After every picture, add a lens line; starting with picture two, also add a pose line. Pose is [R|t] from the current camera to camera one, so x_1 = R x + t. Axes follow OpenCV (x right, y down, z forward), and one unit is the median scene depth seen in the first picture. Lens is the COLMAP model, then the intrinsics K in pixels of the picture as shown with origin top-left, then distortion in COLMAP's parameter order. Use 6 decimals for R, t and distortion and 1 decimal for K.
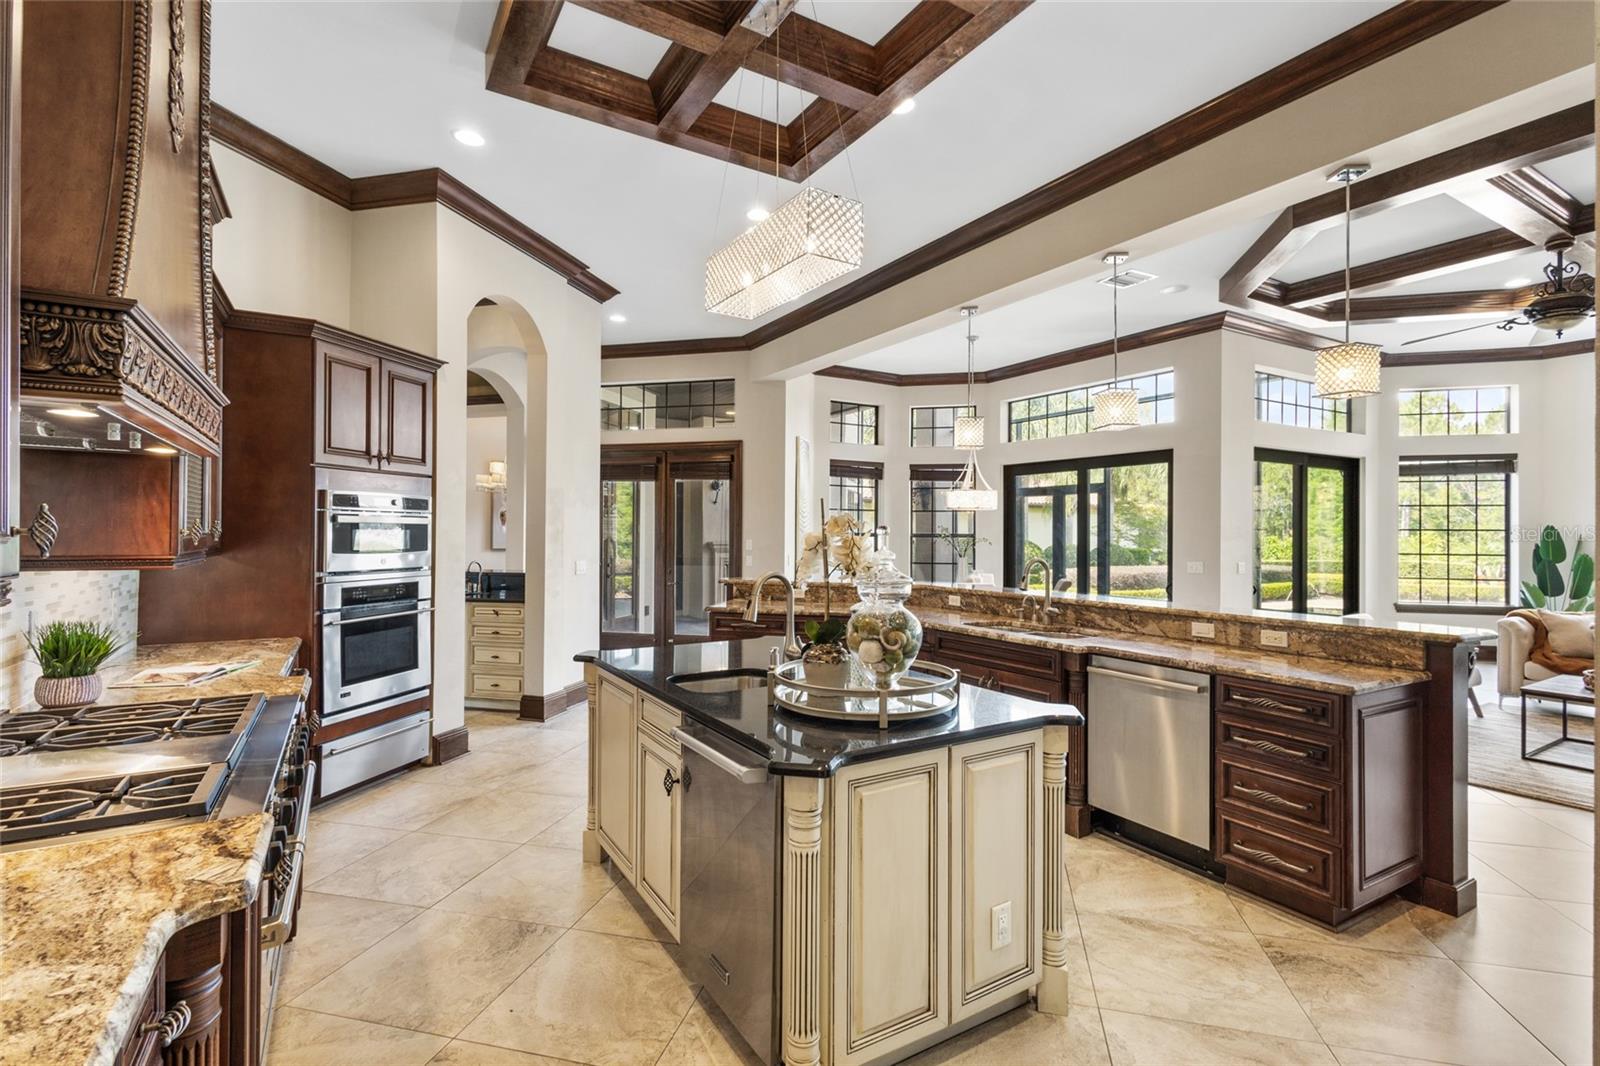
lens RADIAL K [[738.0, 0, 796.3], [0, 738.0, 531.4], [0, 0, 1]] dist [0.011414, -0.000464]
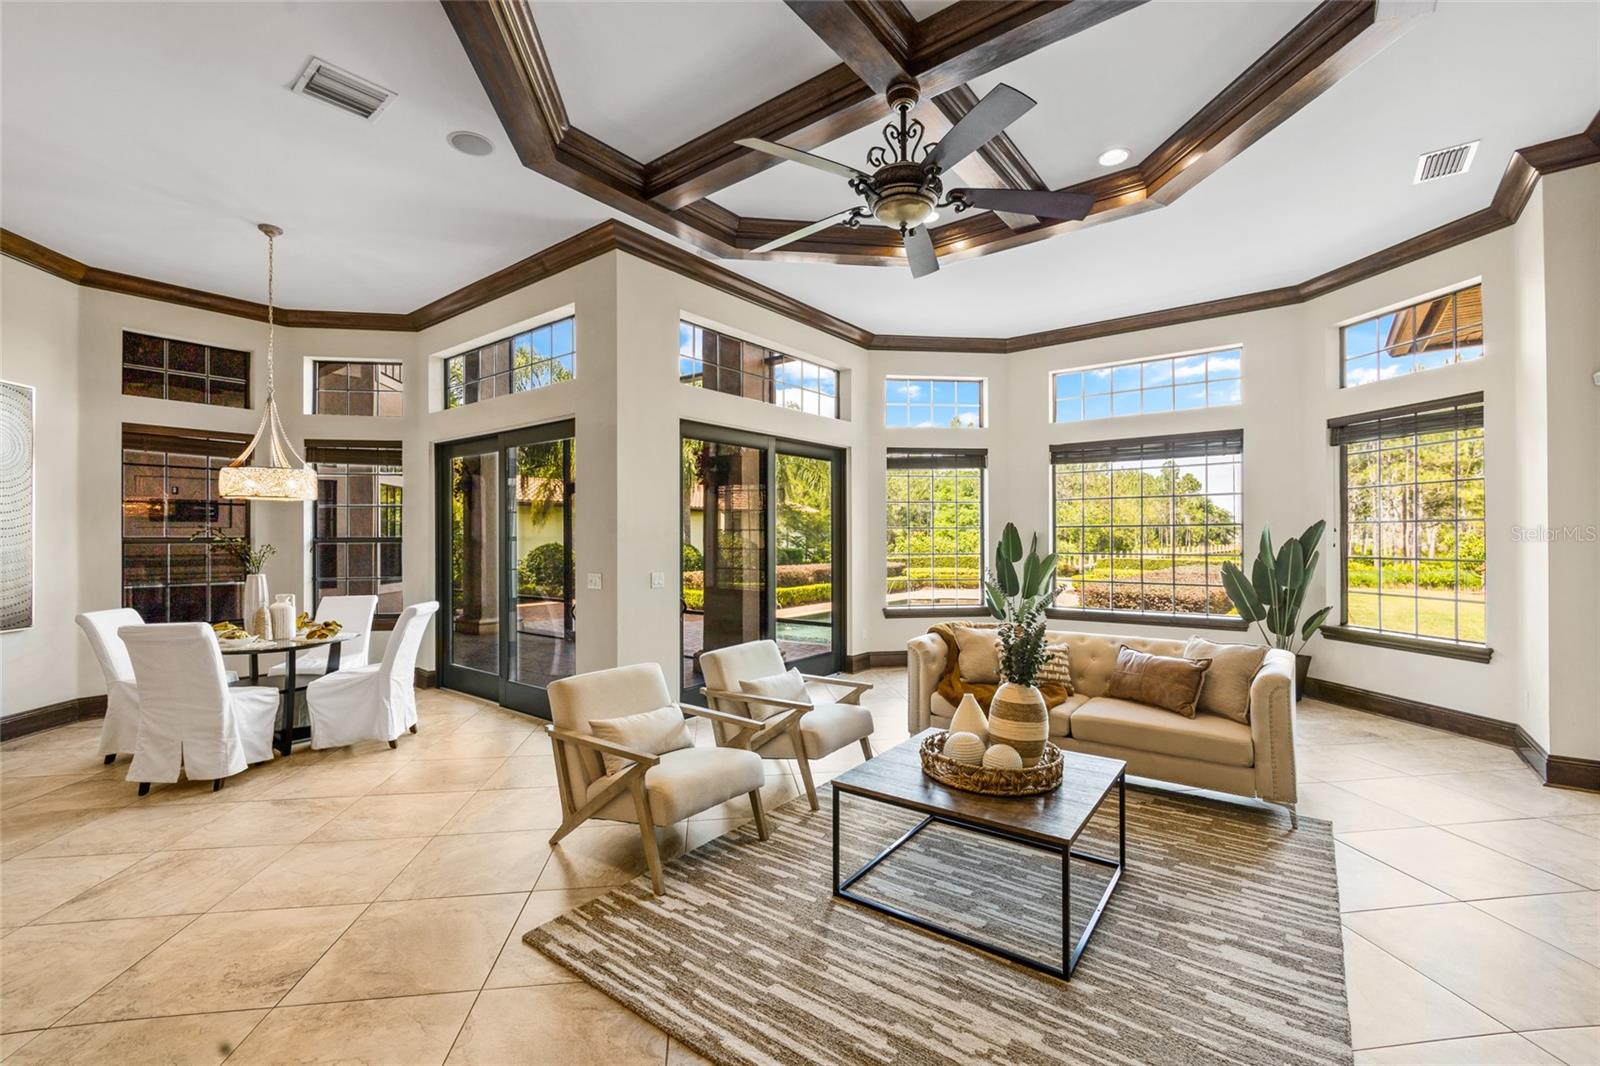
lens RADIAL K [[678.0, 0, 803.8], [0, 678.0, 532.7], [0, 0, 1]] dist [-0.003723, -0.000200]
pose [[0.927061, -0.007464, 0.374835, 0.871407], [0.008599, 0.999962, -0.001357, 0.008297], [-0.374811, 0.004481, 0.927091, 0.575442]]
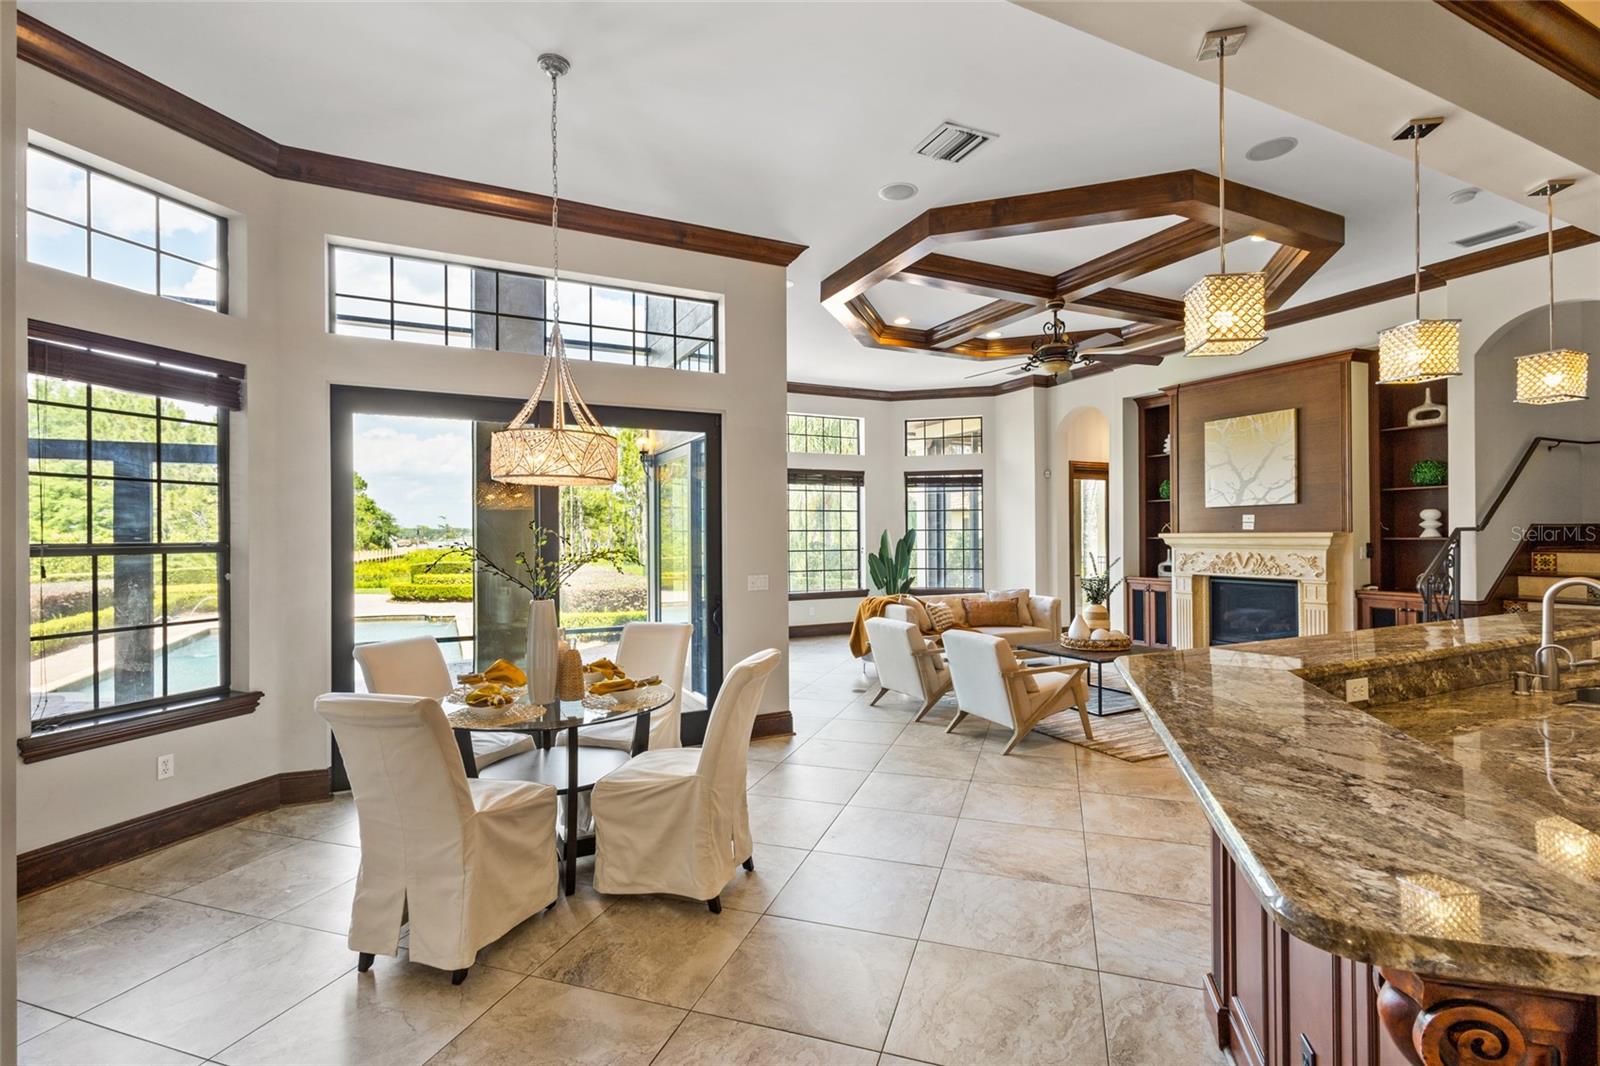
lens RADIAL K [[735.6, 0, 803.2], [0, 735.6, 533.1], [0, 0, 1]] dist [0.012797, -0.001444]
pose [[0.074324, -0.003063, 0.997229, -0.324586], [0.004346, 0.999987, 0.002747, -0.003655], [-0.997225, 0.004130, 0.074336, 1.640864]]
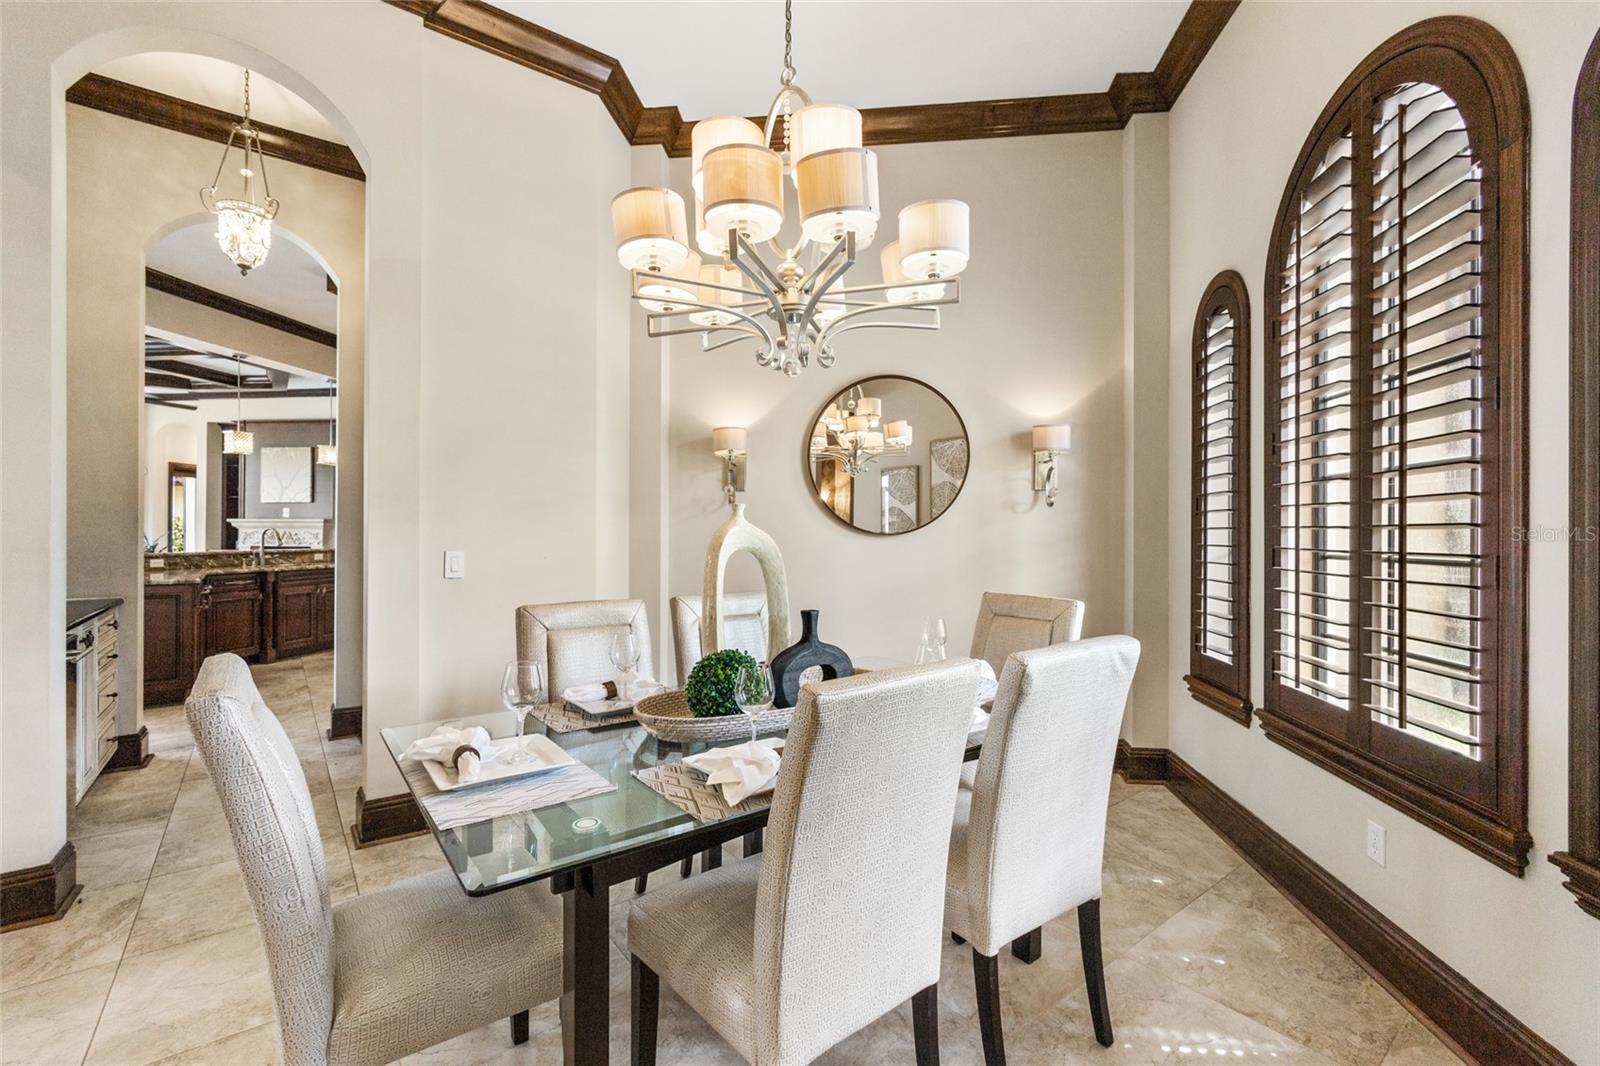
lens RADIAL K [[678.0, 0, 803.8], [0, 678.0, 532.7], [0, 0, 1]] dist [-0.003723, -0.000200]
pose [[-0.792946, -0.008751, 0.609229, -1.750600], [-0.011950, 0.999928, -0.001191, 0.038542], [-0.609175, -0.008225, -0.792993, 1.569440]]
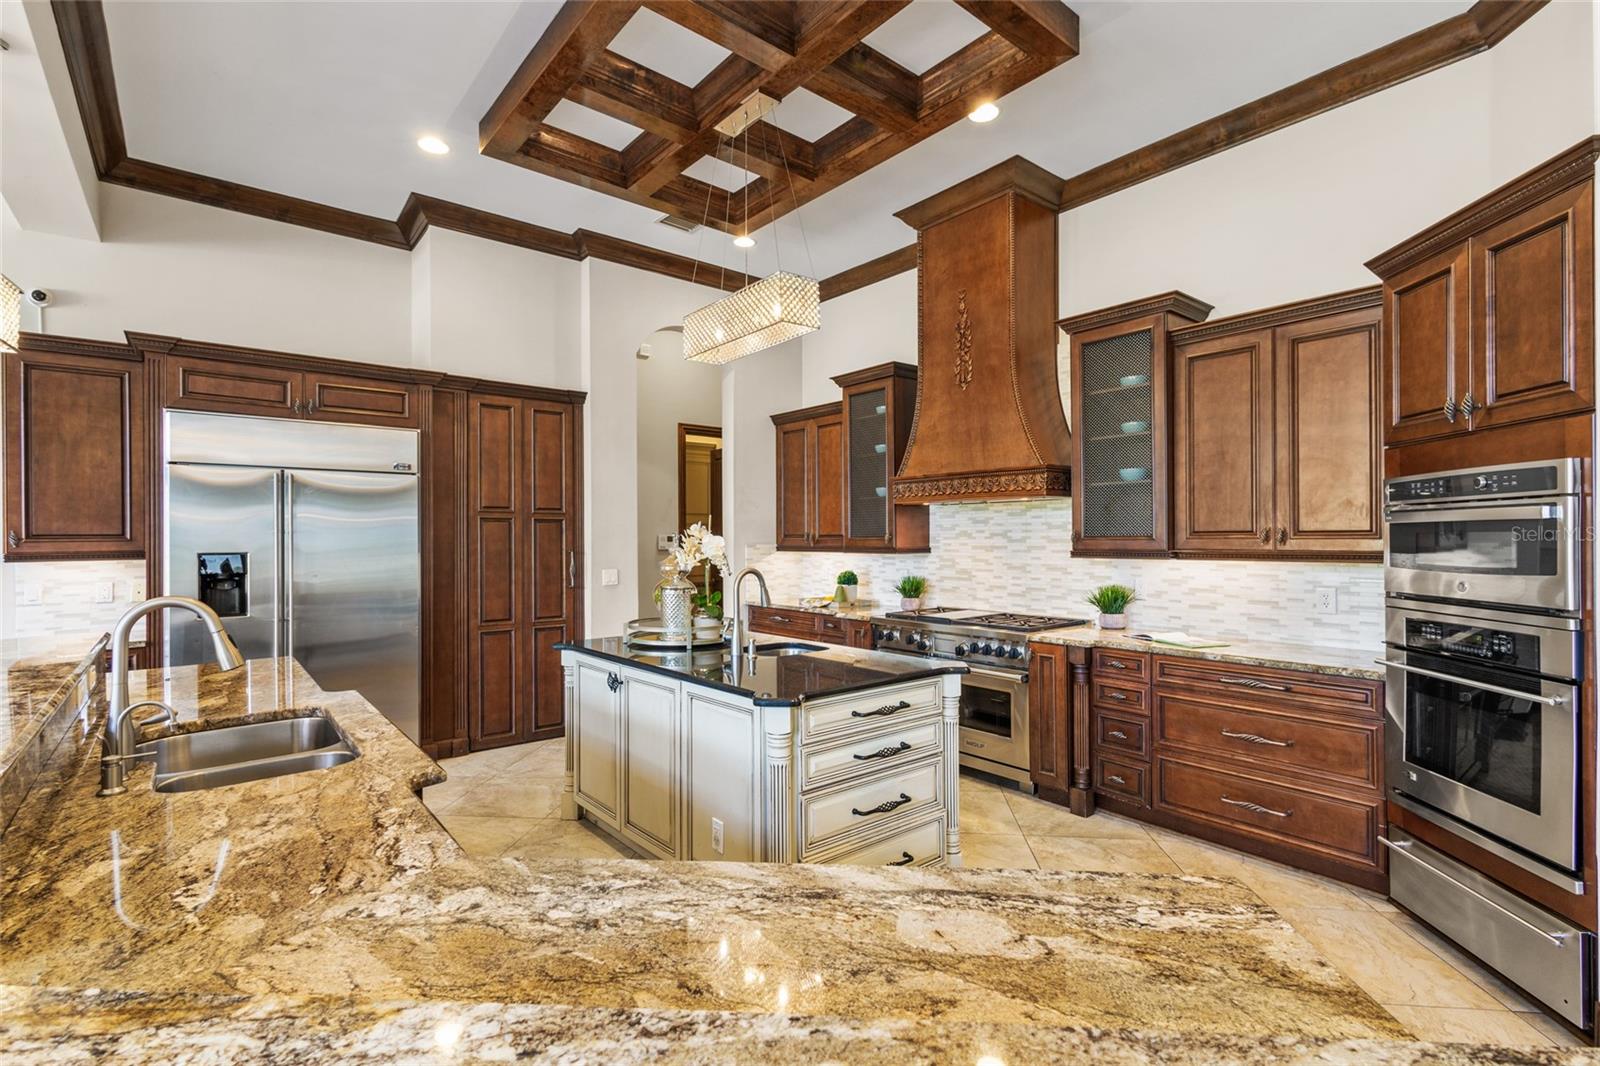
lens RADIAL K [[735.6, 0, 803.2], [0, 735.6, 533.1], [0, 0, 1]] dist [0.012797, -0.001444]
pose [[-0.987626, -0.002244, -0.156810, 0.046857], [-0.000783, 0.999956, -0.009381, 0.005348], [0.156824, -0.009142, -0.987584, 1.521859]]
